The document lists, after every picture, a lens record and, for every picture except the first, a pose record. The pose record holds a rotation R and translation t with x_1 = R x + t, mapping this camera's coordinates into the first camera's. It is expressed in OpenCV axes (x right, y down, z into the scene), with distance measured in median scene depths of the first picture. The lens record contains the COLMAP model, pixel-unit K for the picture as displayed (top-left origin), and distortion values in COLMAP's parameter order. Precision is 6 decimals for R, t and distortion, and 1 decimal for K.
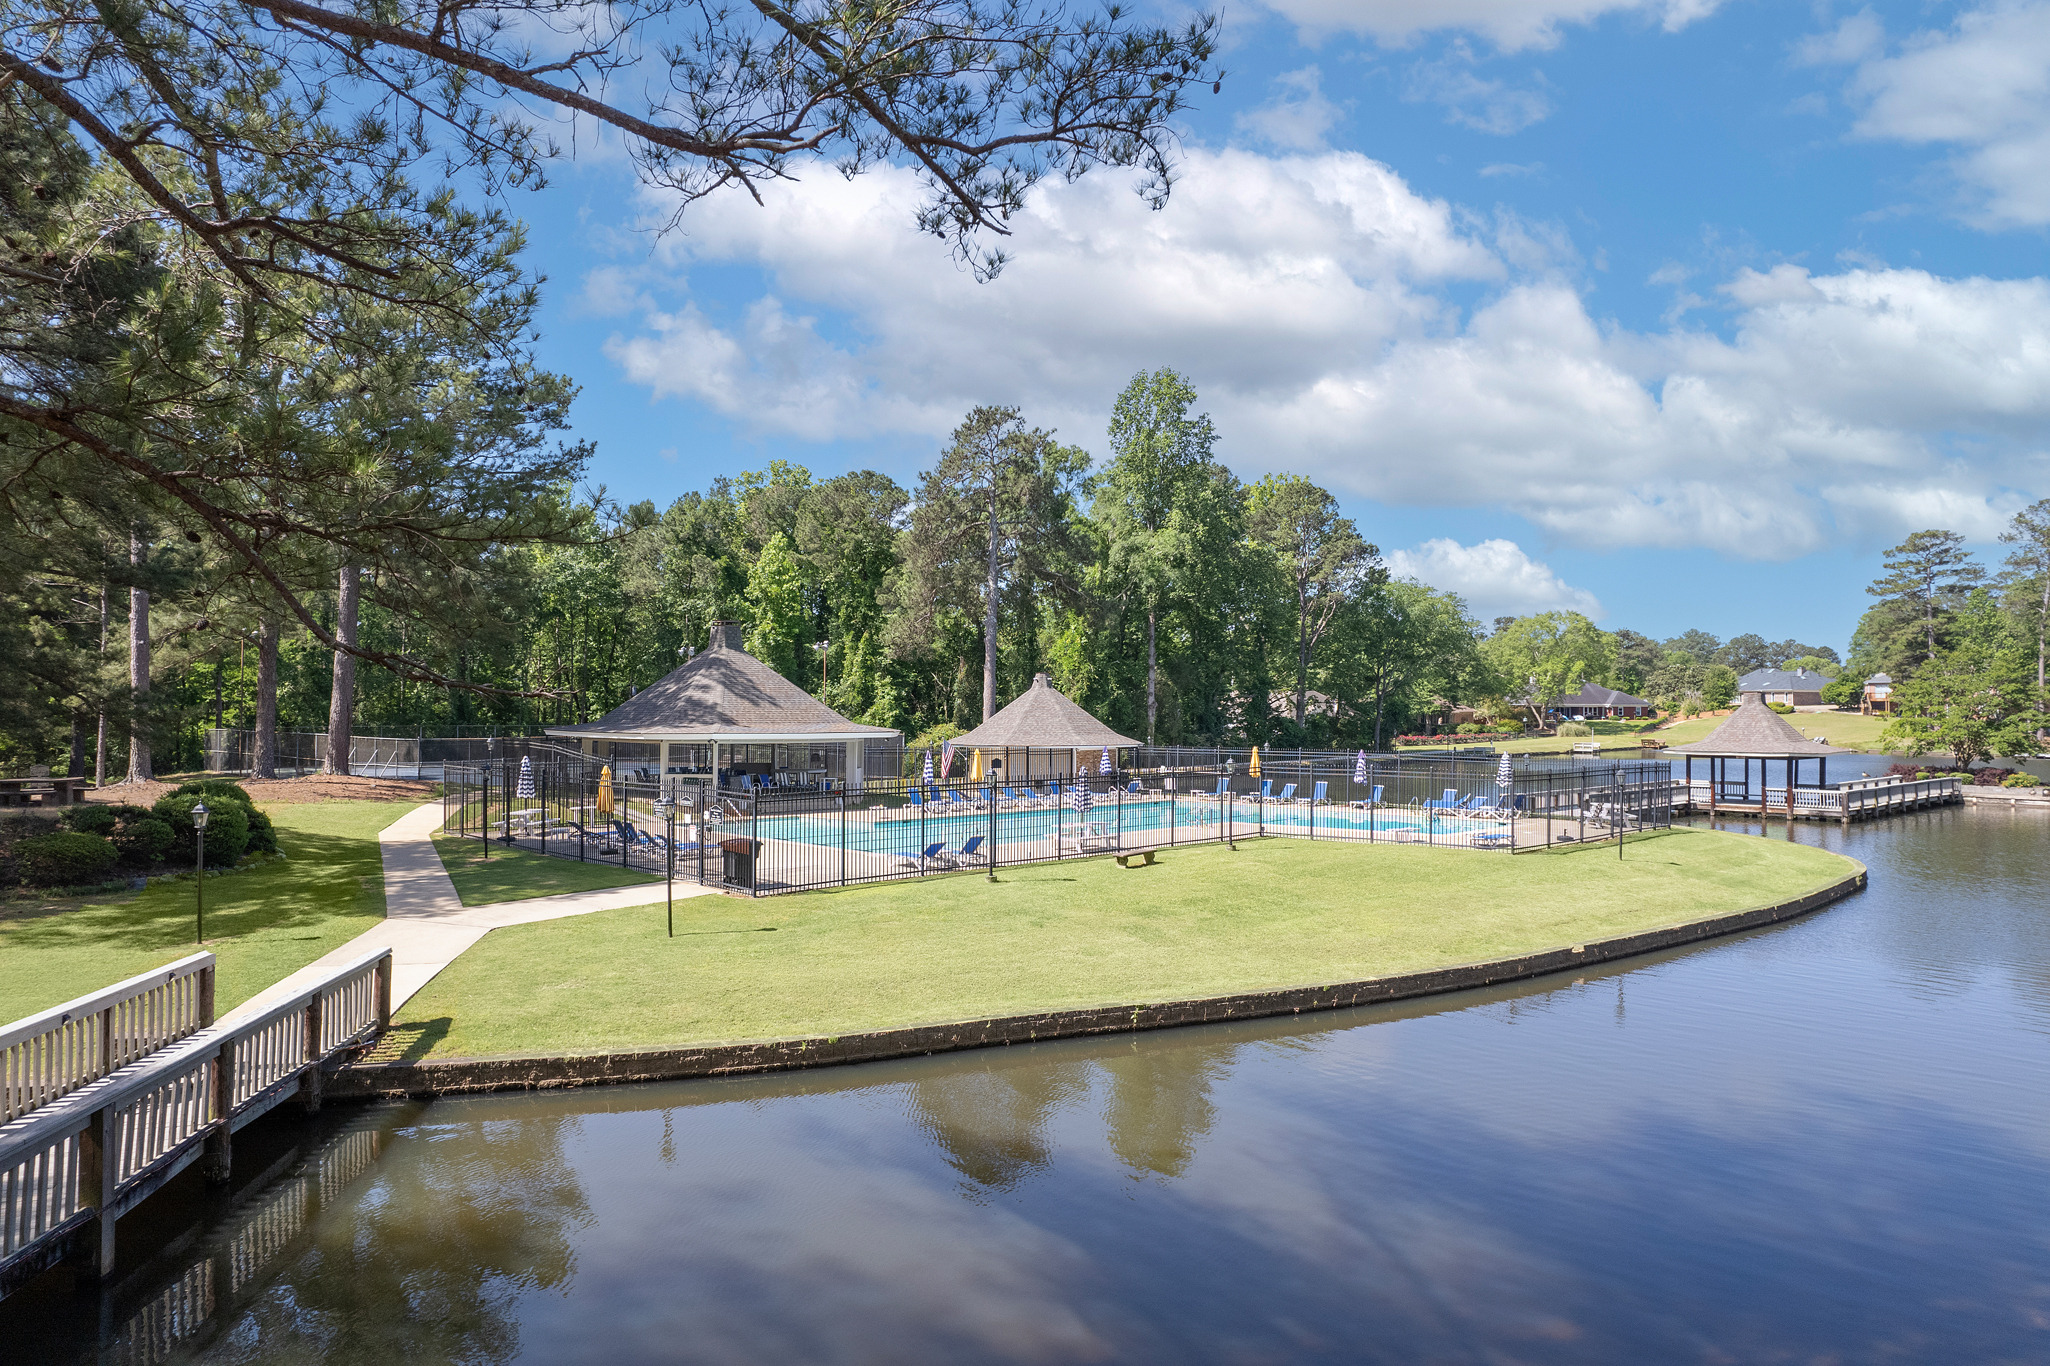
lens RADIAL K [[1268.5, 0, 1028.7], [0, 1268.5, 702.3], [0, 0, 1]] dist [-0.066084, 0.043198]
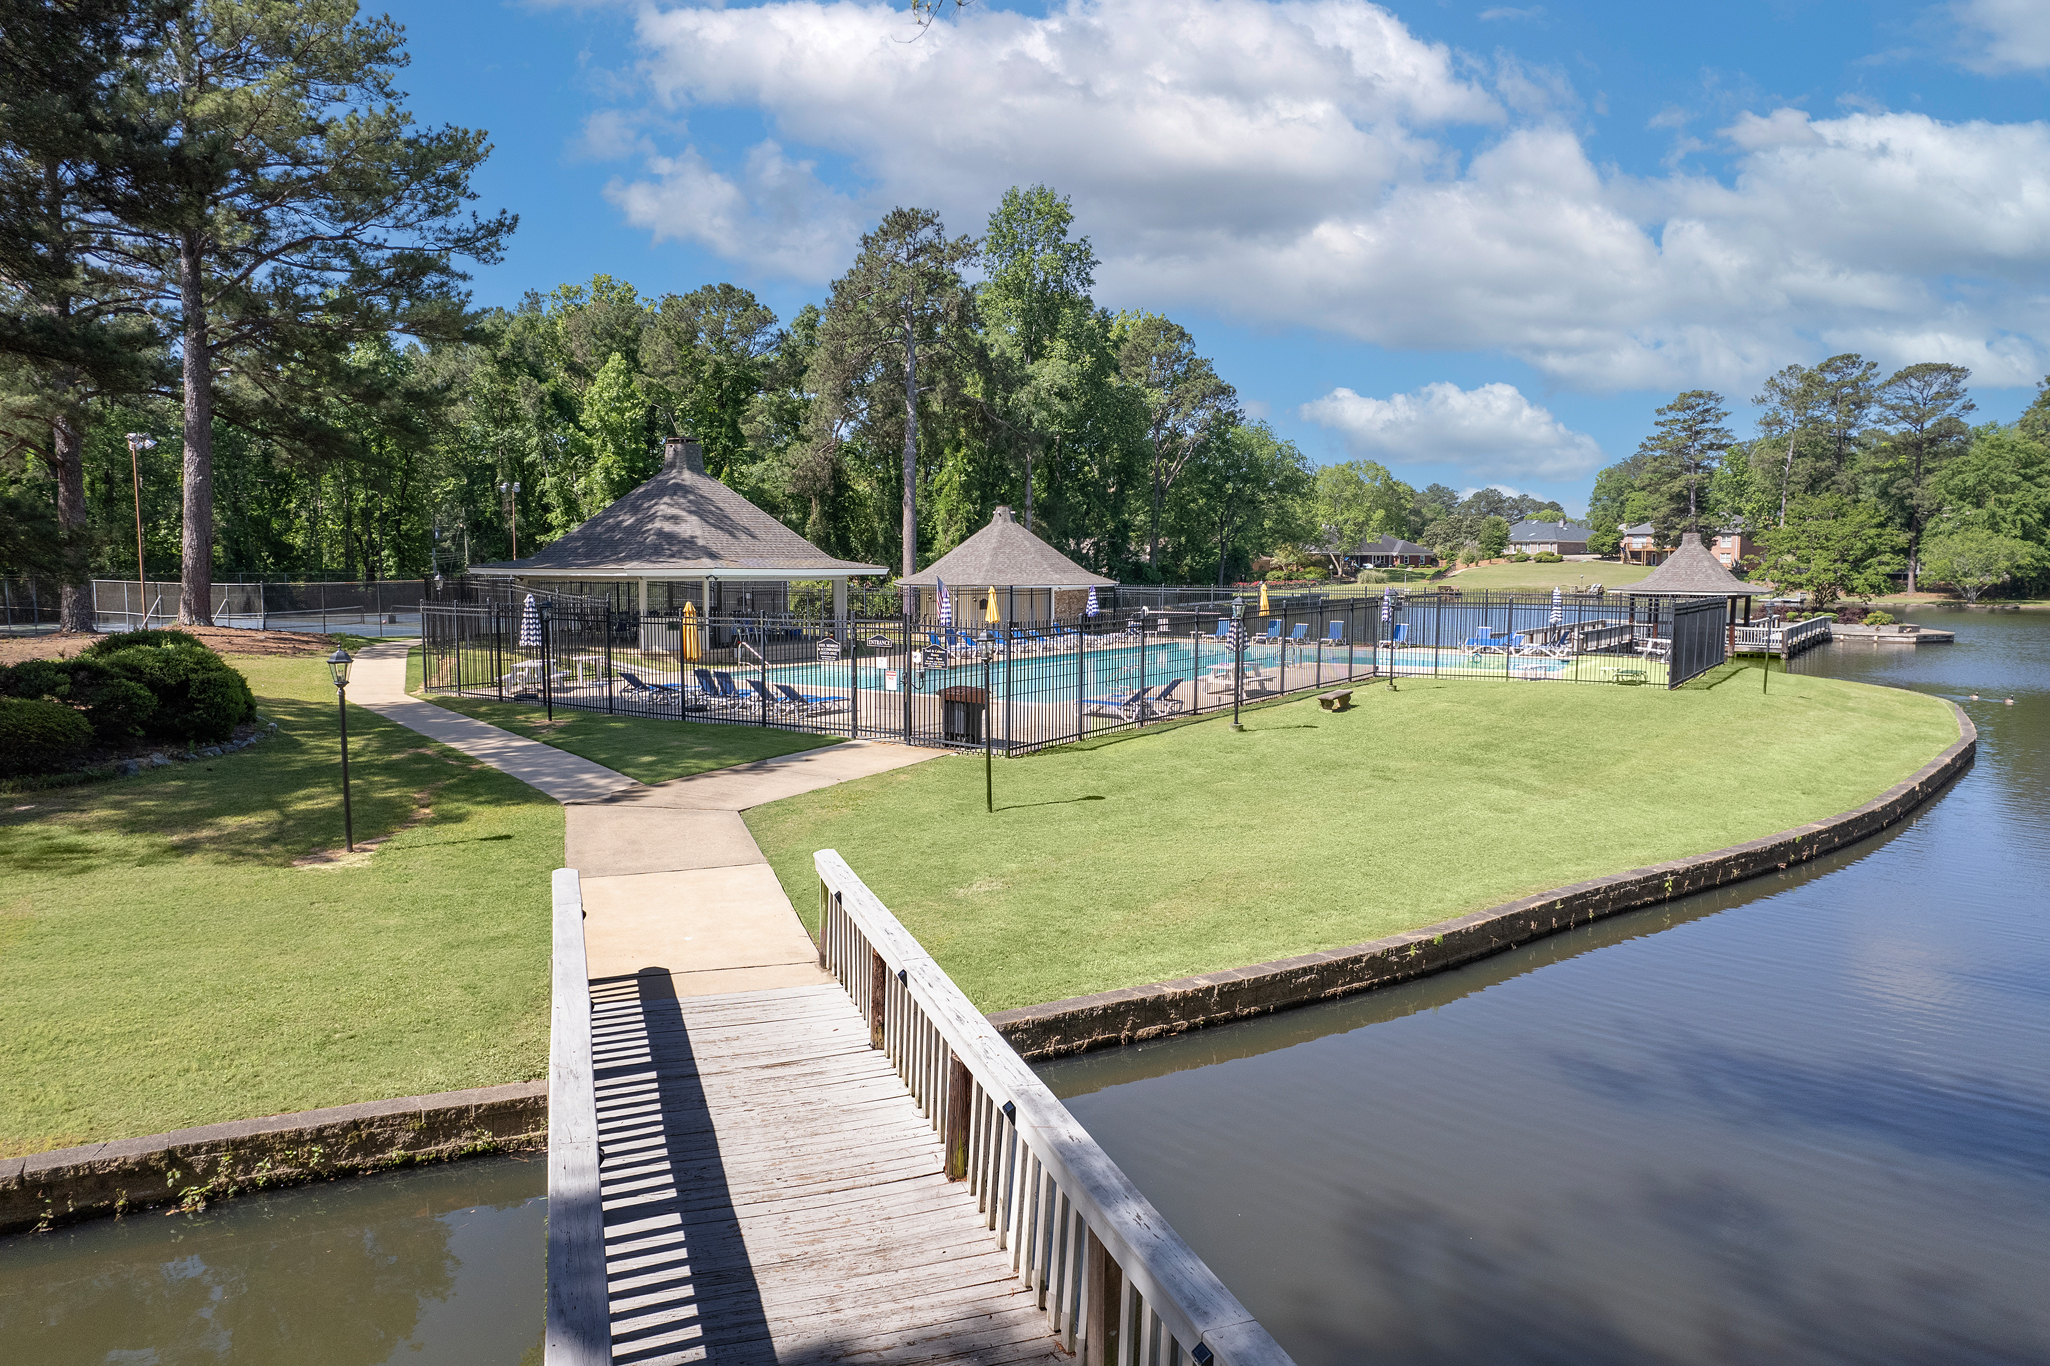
lens RADIAL K [[1268.5, 0, 1028.7], [0, 1268.5, 702.3], [0, 0, 1]] dist [-0.066084, 0.043198]
pose [[0.981170, -0.021448, 0.191953, -0.093398], [-0.001160, 0.993143, 0.116897, 0.006645], [-0.193144, -0.114919, 0.974417, 0.056912]]
